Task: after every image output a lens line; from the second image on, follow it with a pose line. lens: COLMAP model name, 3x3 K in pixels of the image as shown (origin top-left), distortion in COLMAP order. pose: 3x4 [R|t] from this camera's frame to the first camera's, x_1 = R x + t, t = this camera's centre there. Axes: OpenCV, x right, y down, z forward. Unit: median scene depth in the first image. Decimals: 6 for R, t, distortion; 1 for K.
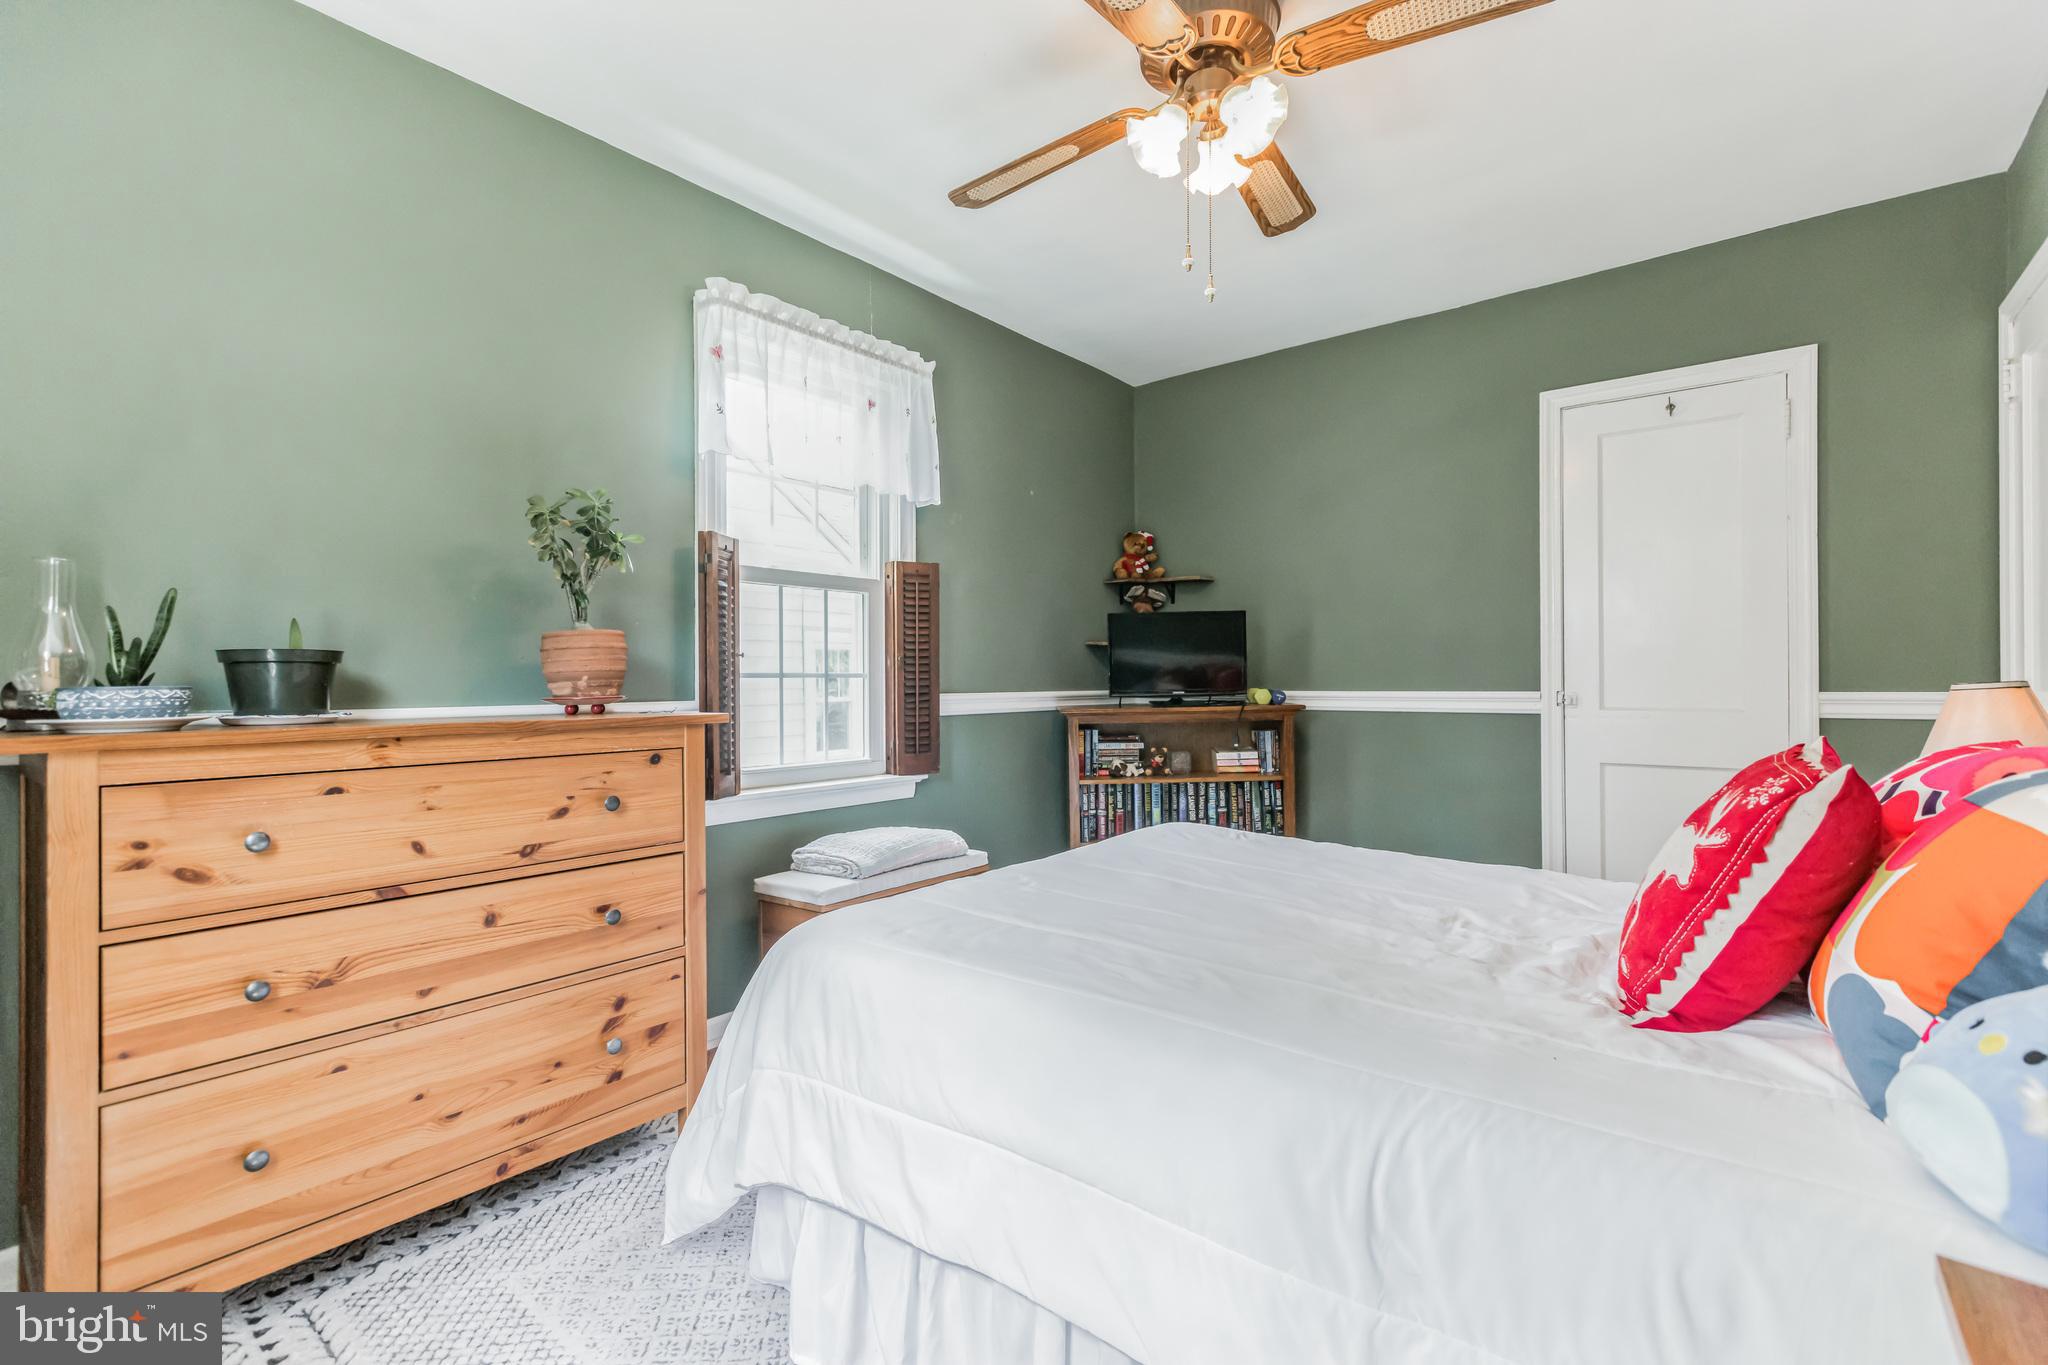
lens RADIAL K [[917.3, 0, 1023.2], [0, 917.3, 682.5], [0, 0, 1]] dist [0.000051, 0.000361]
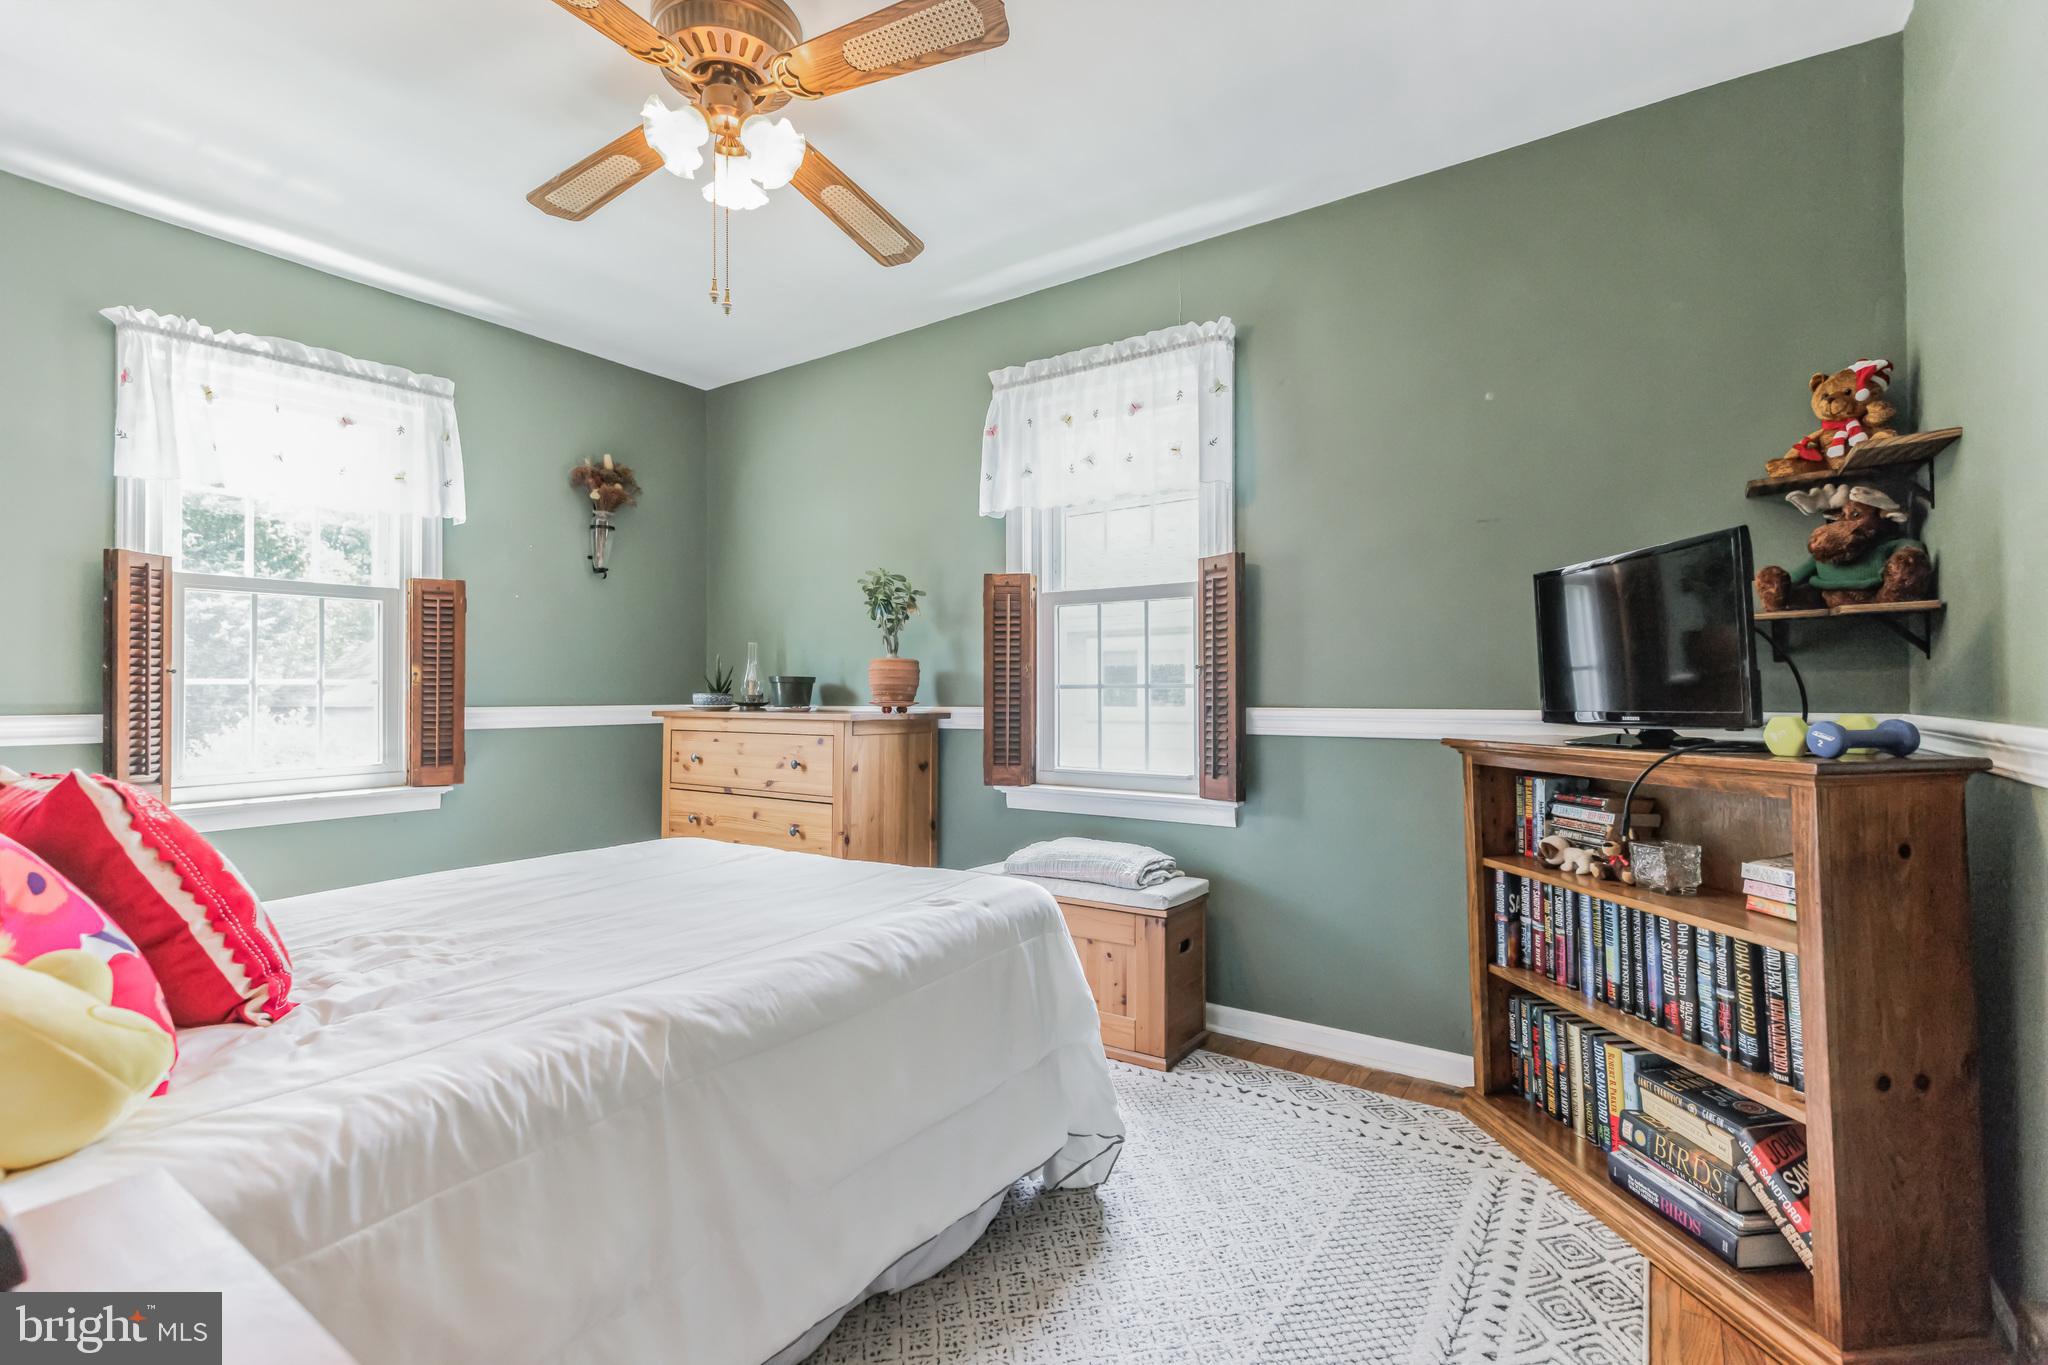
lens RADIAL K [[917.3, 0, 1022.9], [0, 917.3, 679.9], [0, 0, 1]] dist [0.000051, 0.000361]
pose [[0.075343, -0.008982, -0.997117, 0.790874], [-0.002617, 0.999954, -0.009206, -0.005258], [0.997154, 0.003304, 0.075316, 0.808025]]
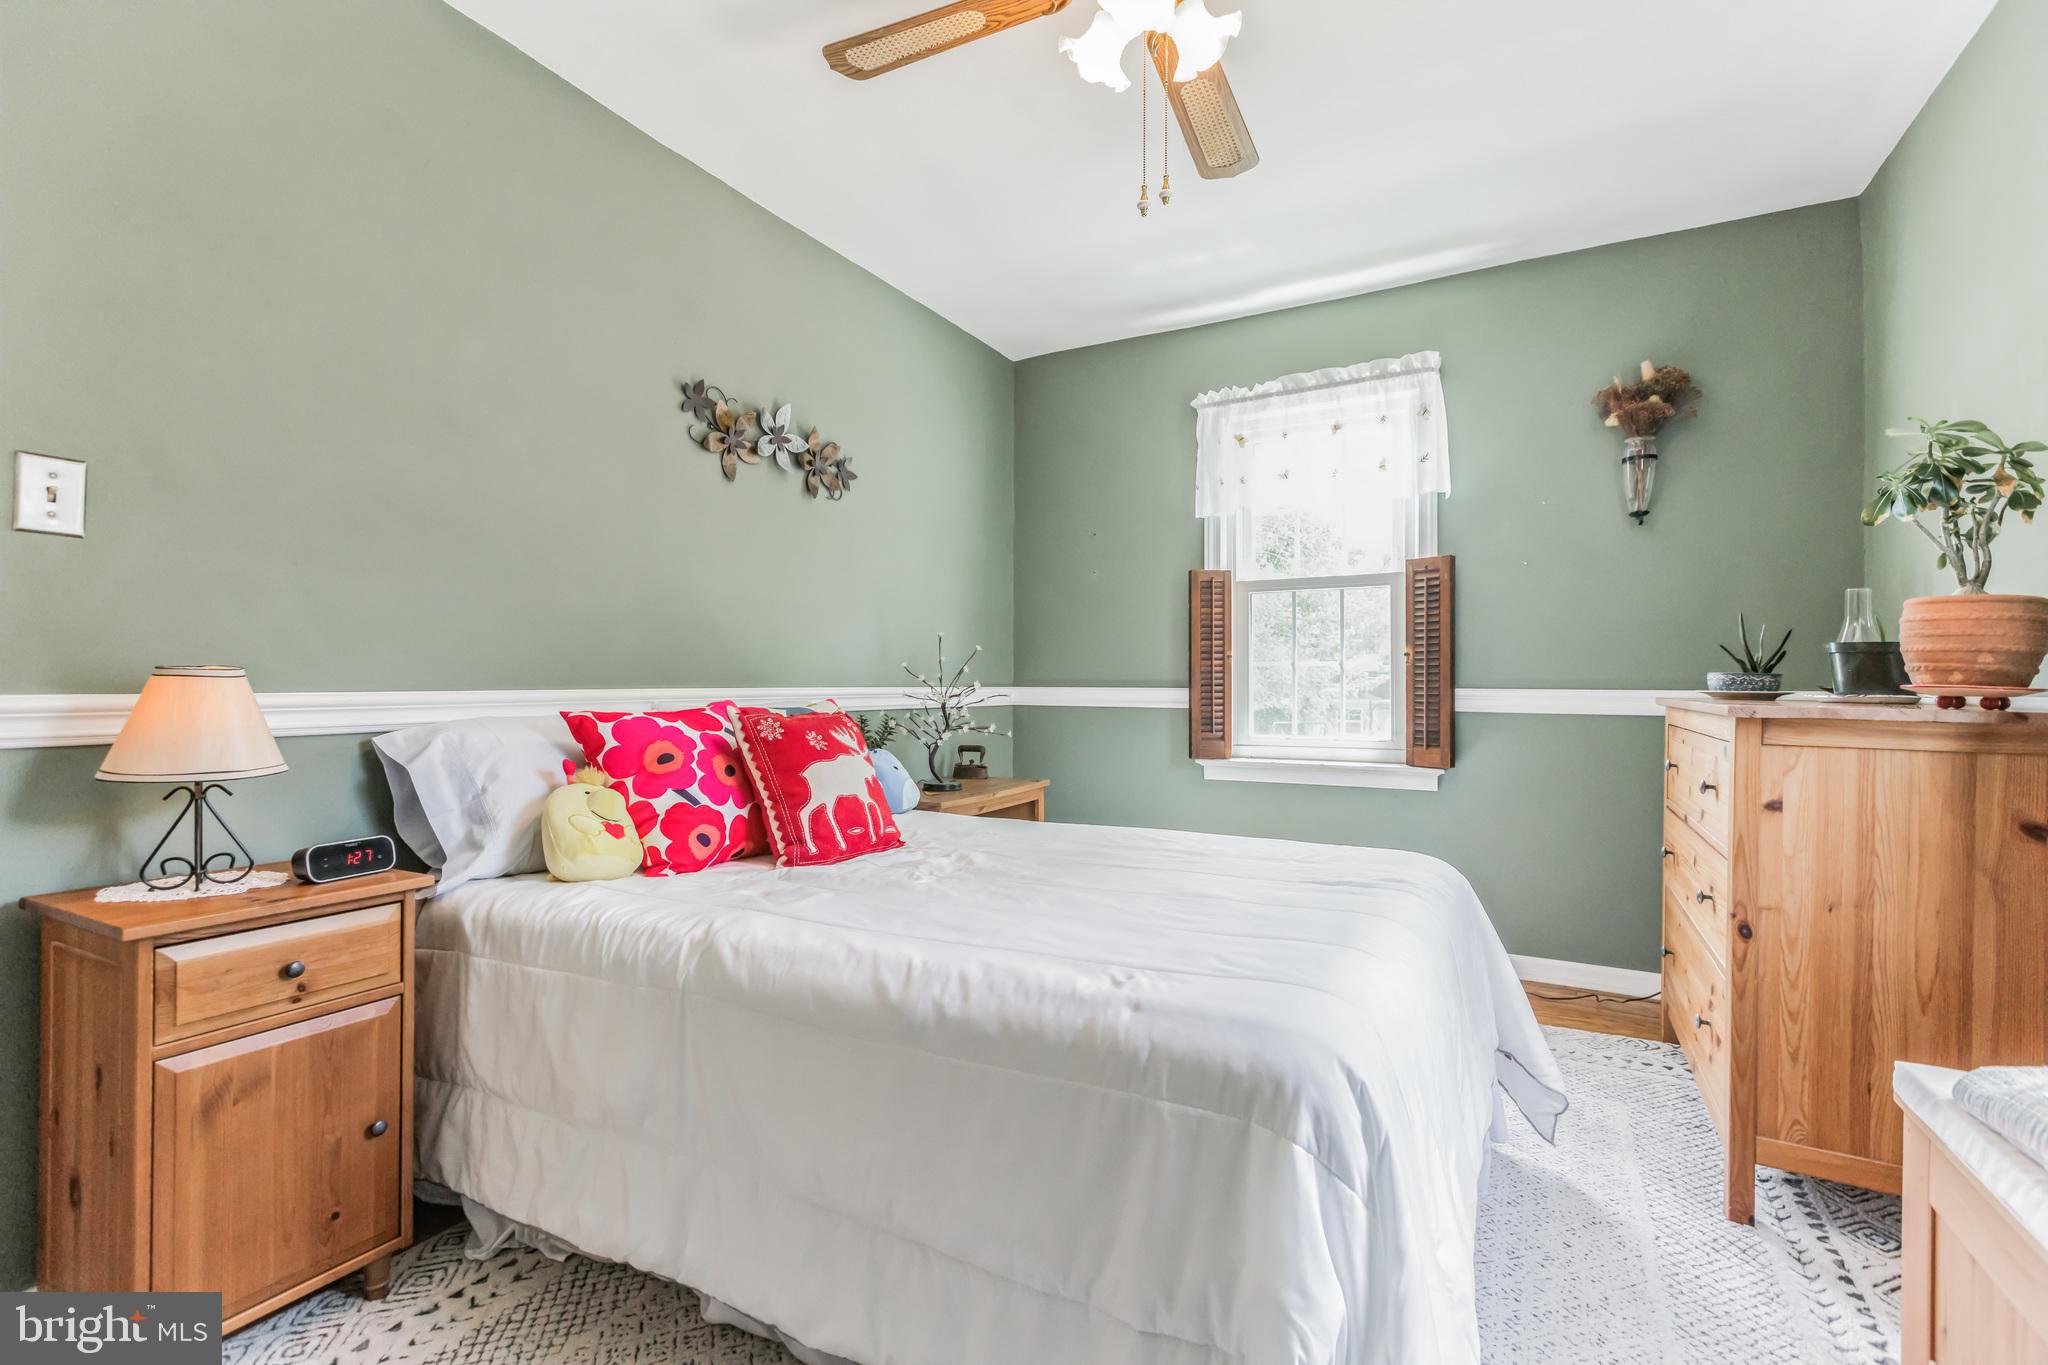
lens RADIAL K [[917.3, 0, 1019.7], [0, 917.3, 672.5], [0, 0, 1]] dist [0.000051, 0.000361]
pose [[-0.983964, -0.000650, -0.178368, 0.306668], [0.000002, 0.999993, -0.003655, 0.005440], [0.178369, -0.003597, -0.983957, 1.171783]]
